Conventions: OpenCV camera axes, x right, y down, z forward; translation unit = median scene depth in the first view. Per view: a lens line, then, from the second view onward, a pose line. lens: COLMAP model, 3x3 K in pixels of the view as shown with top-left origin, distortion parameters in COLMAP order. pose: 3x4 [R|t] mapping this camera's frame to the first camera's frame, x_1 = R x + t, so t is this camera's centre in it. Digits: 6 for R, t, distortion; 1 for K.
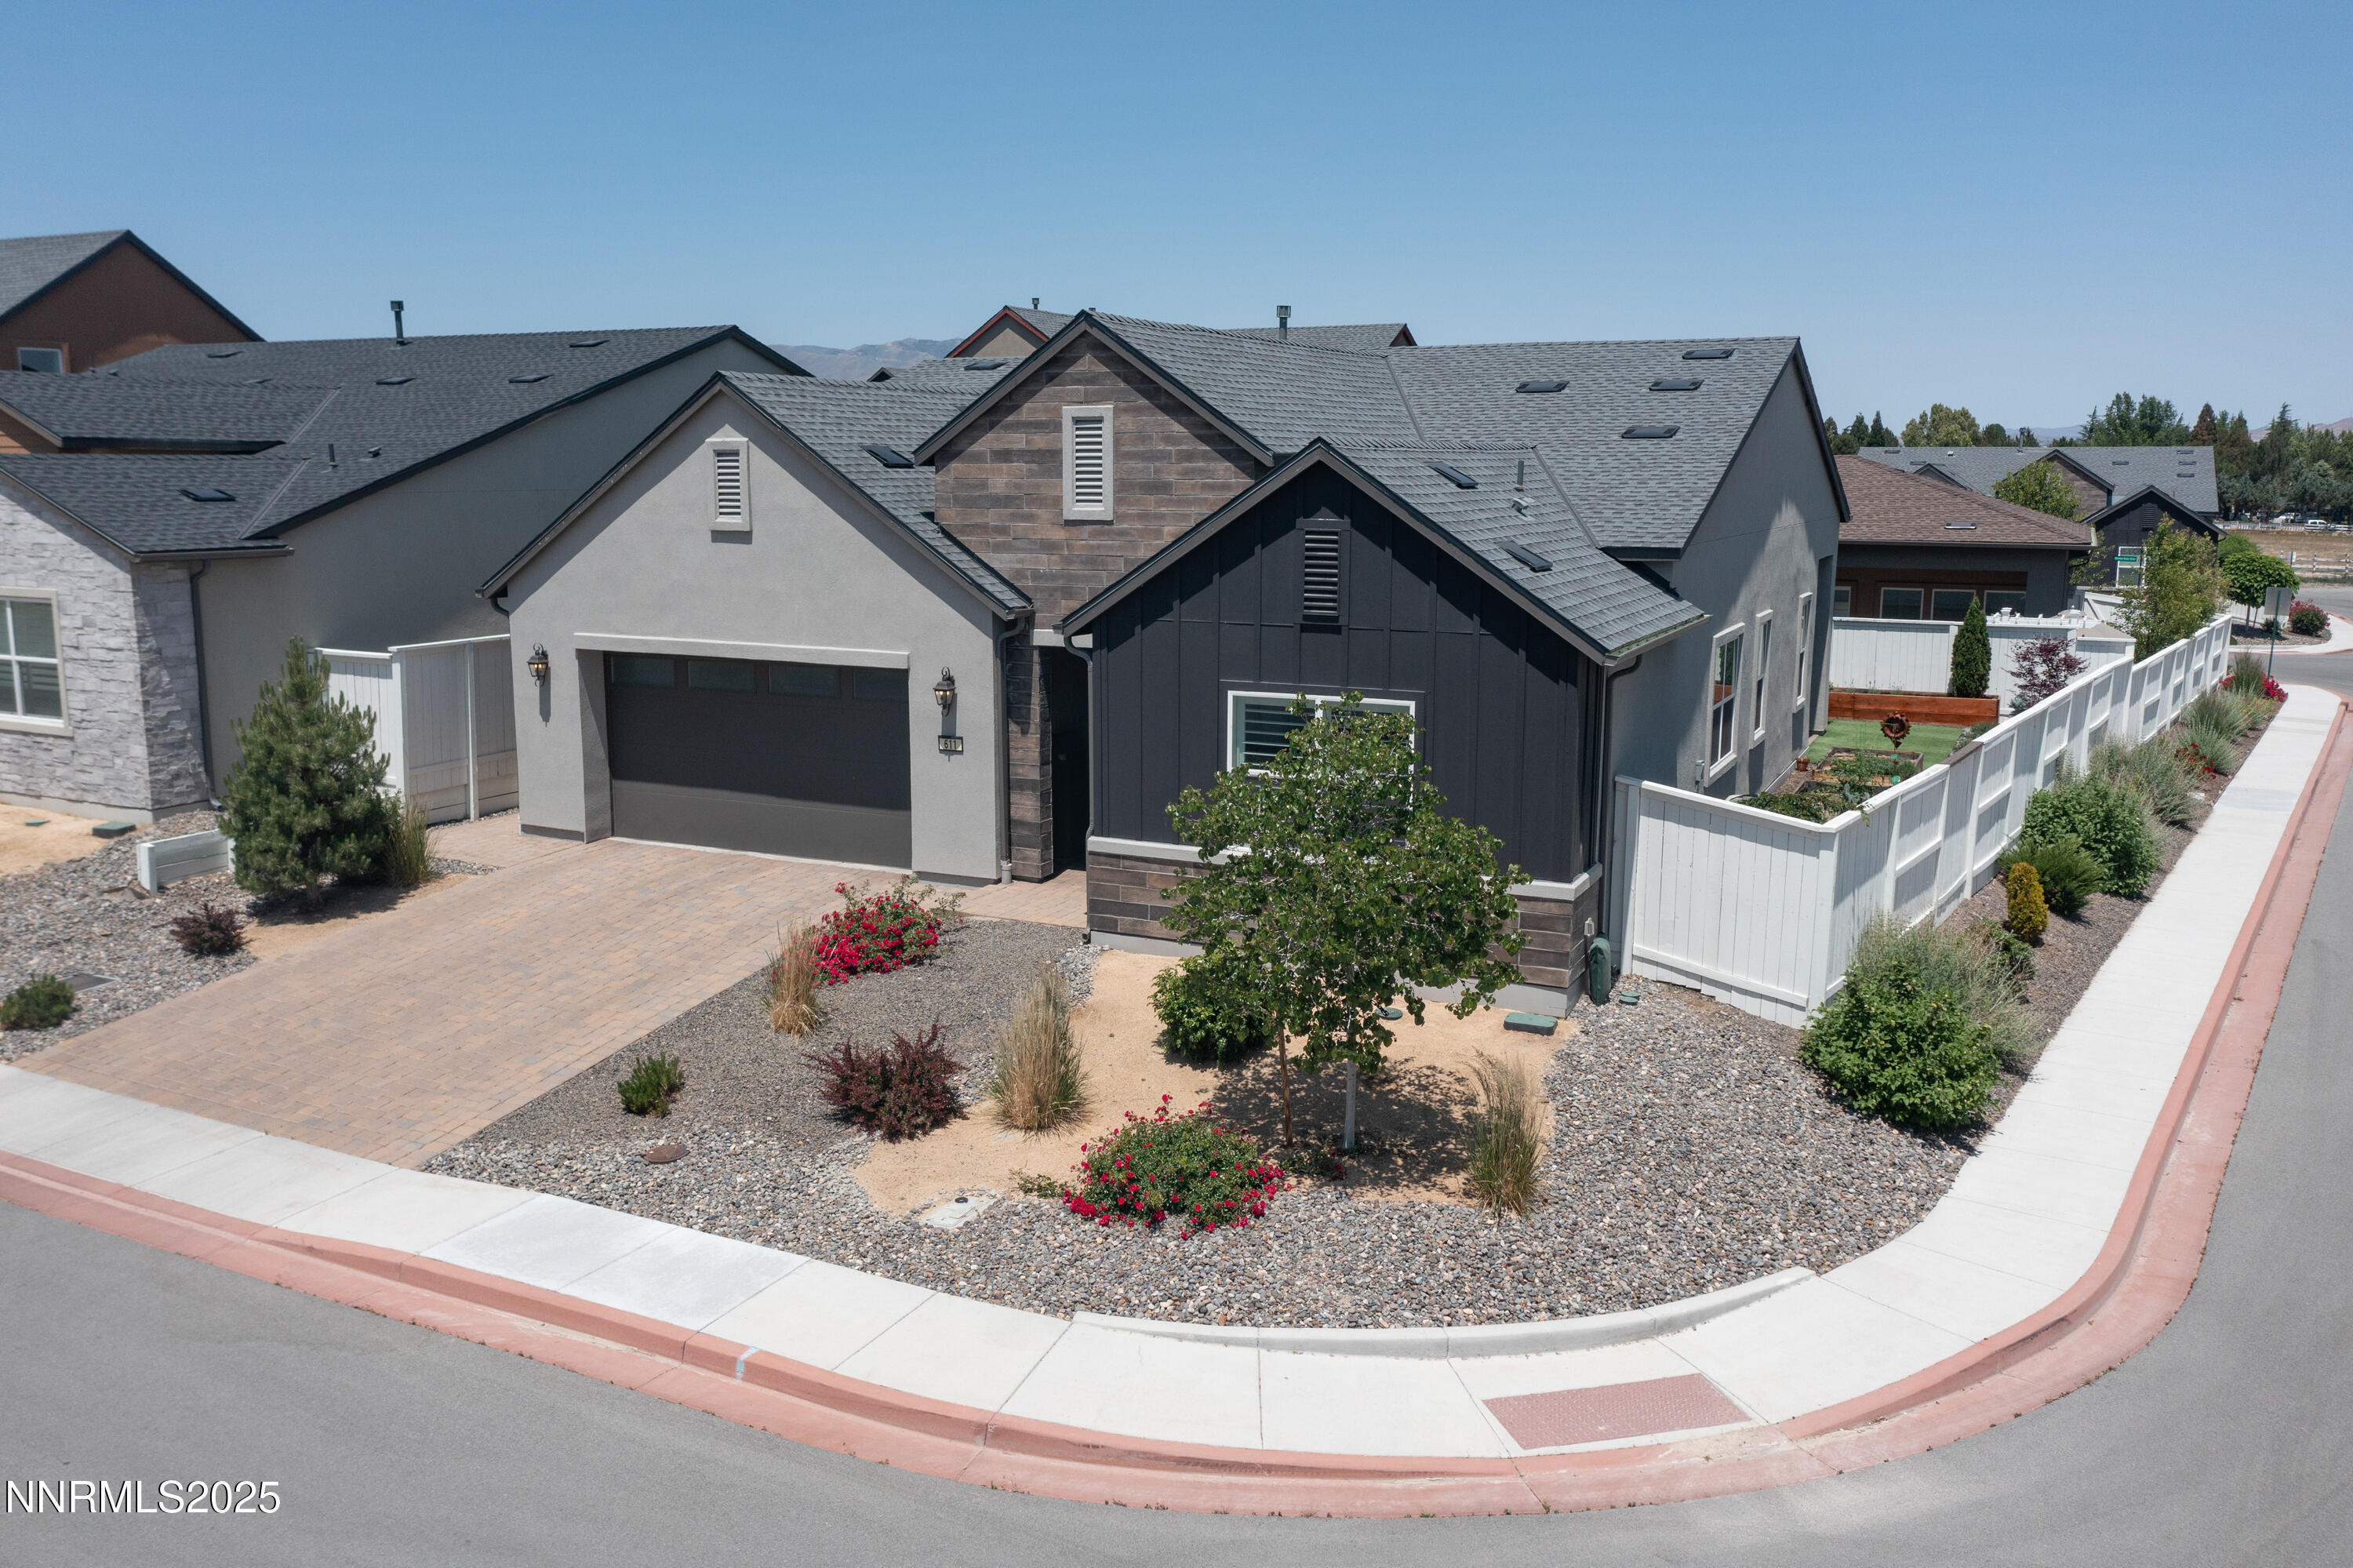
lens RADIAL K [[1859.7, 0, 1175.9], [0, 1859.7, 773.7], [0, 0, 1]] dist [-0.010453, 0.001219]
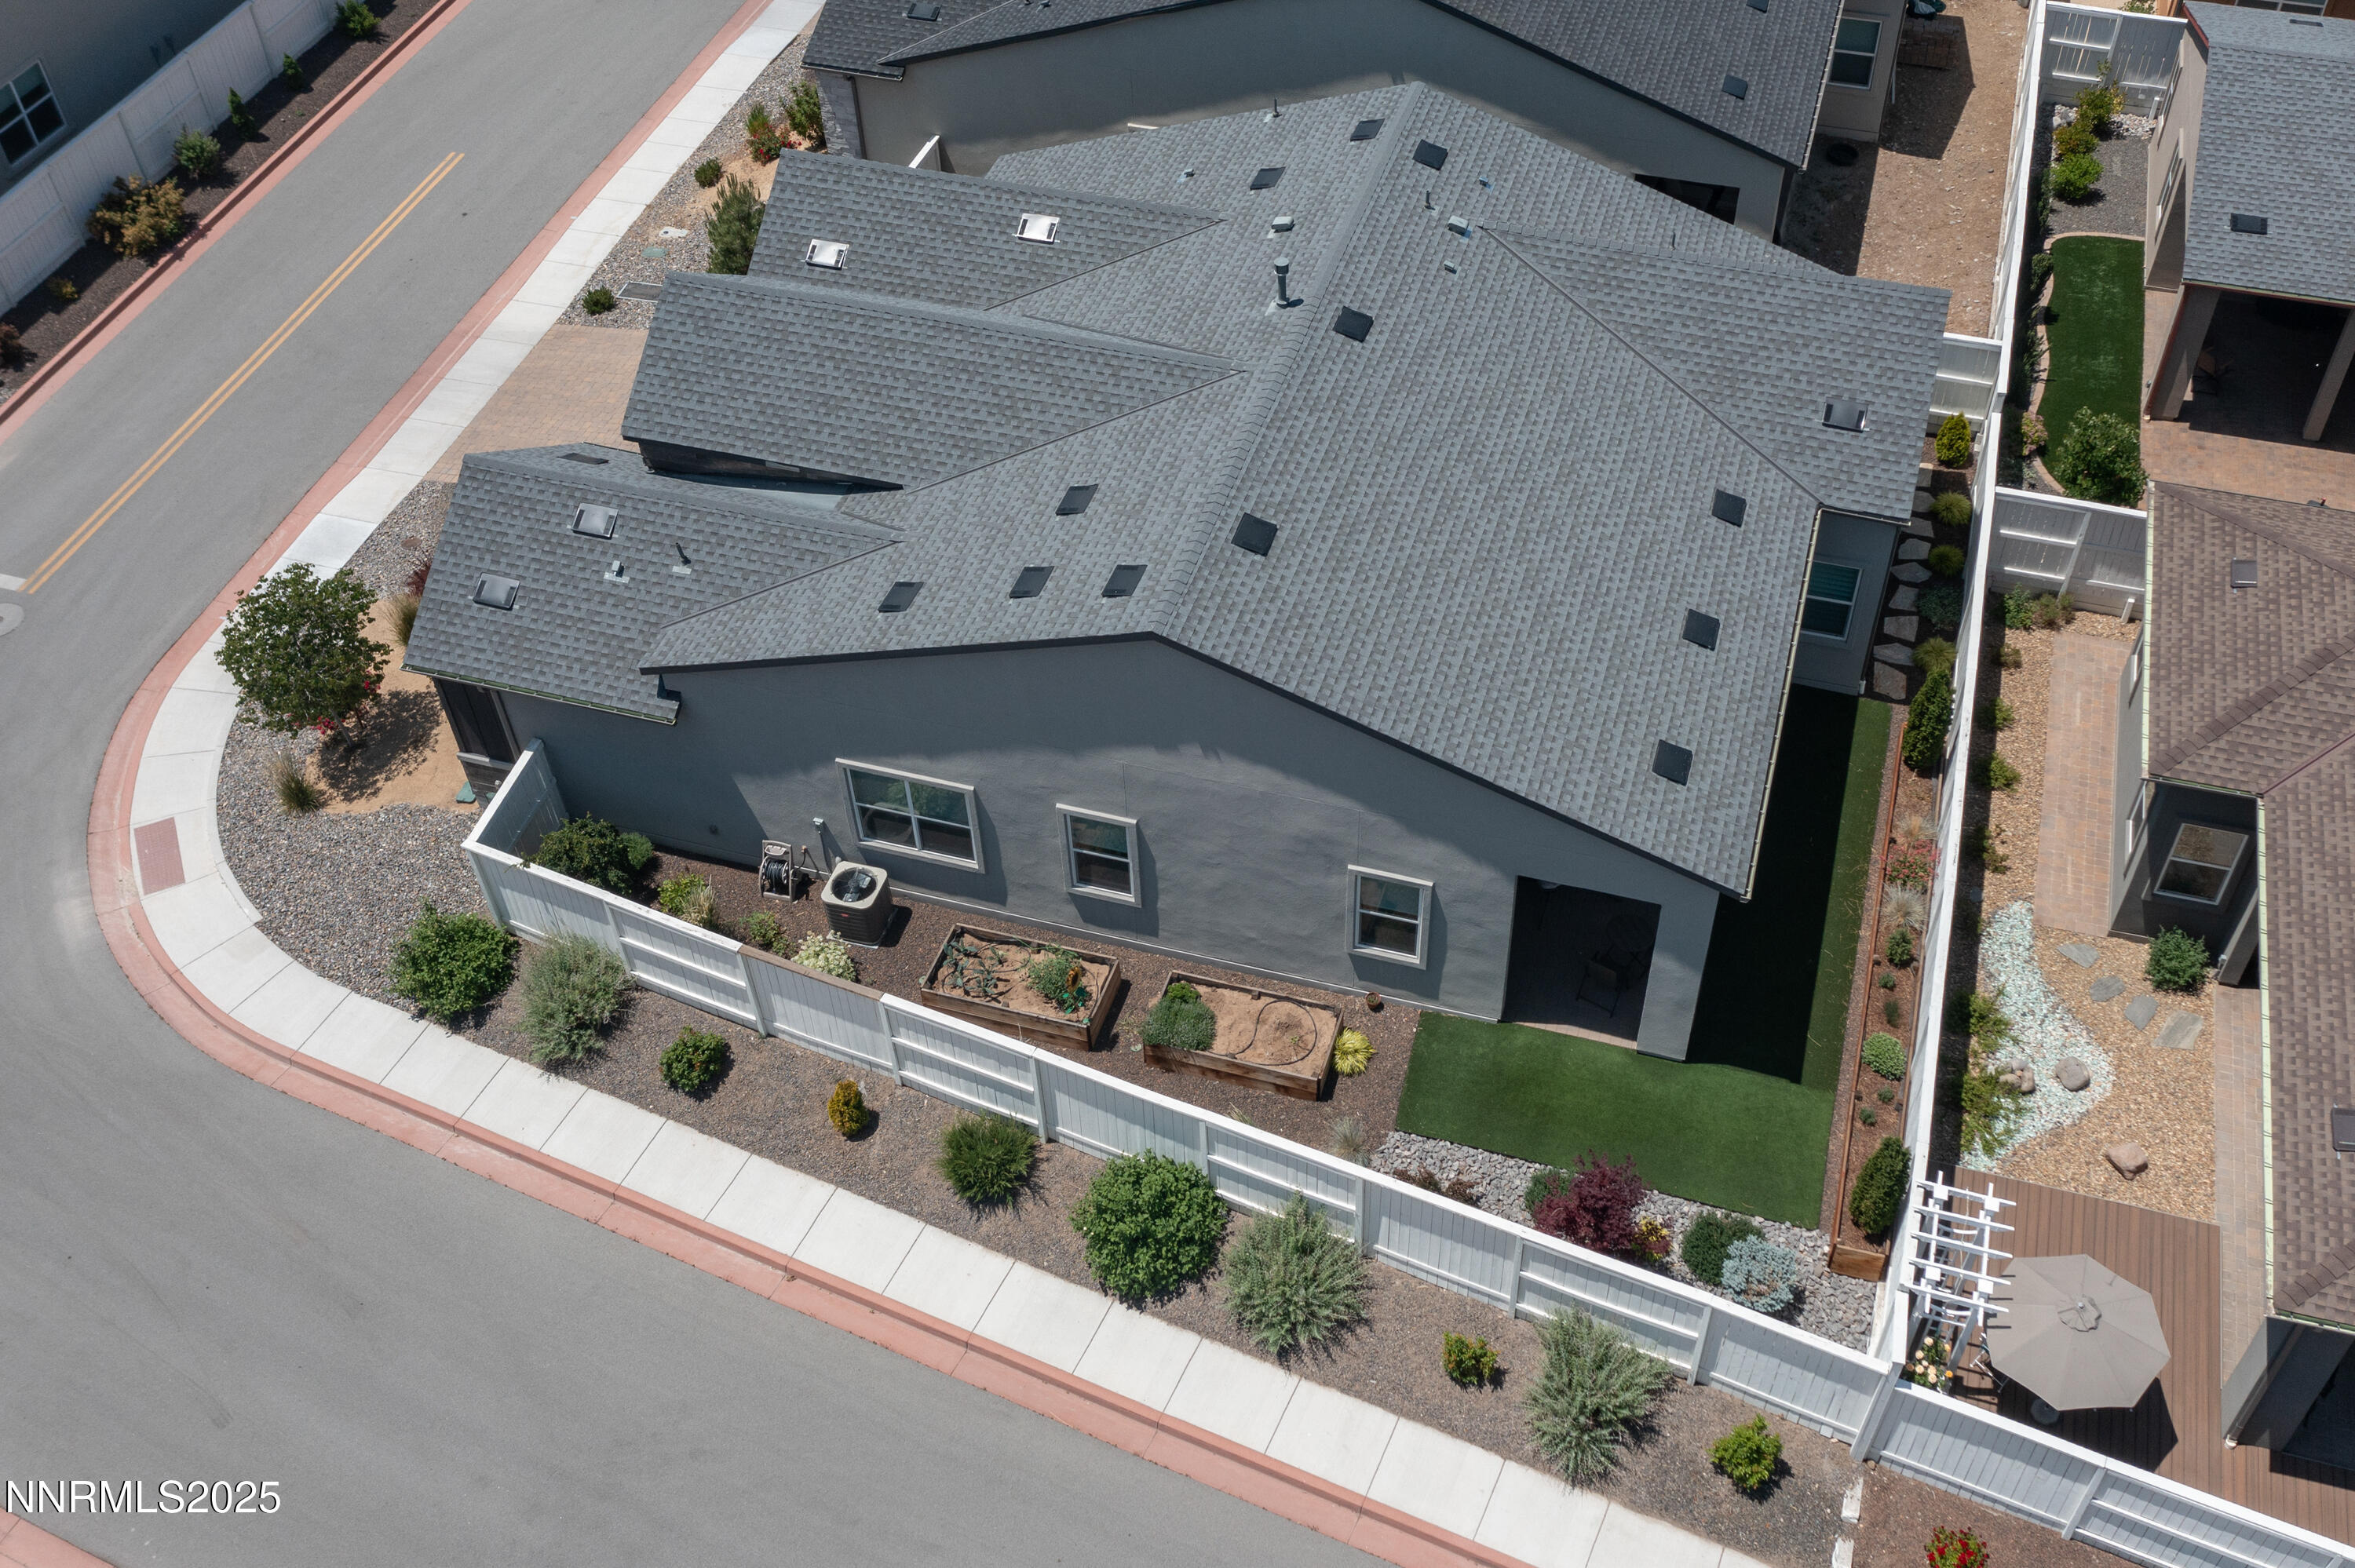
lens RADIAL K [[2232.3, 0, 1303.9], [0, 2232.3, 769.8], [0, 0, 1]] dist [-0.013485, 0.000000]
pose [[0.176222, 0.703064, -0.688946, 1.722753], [-0.162369, 0.711073, 0.684113, -1.419477], [0.970867, -0.008692, 0.239462, 1.216252]]
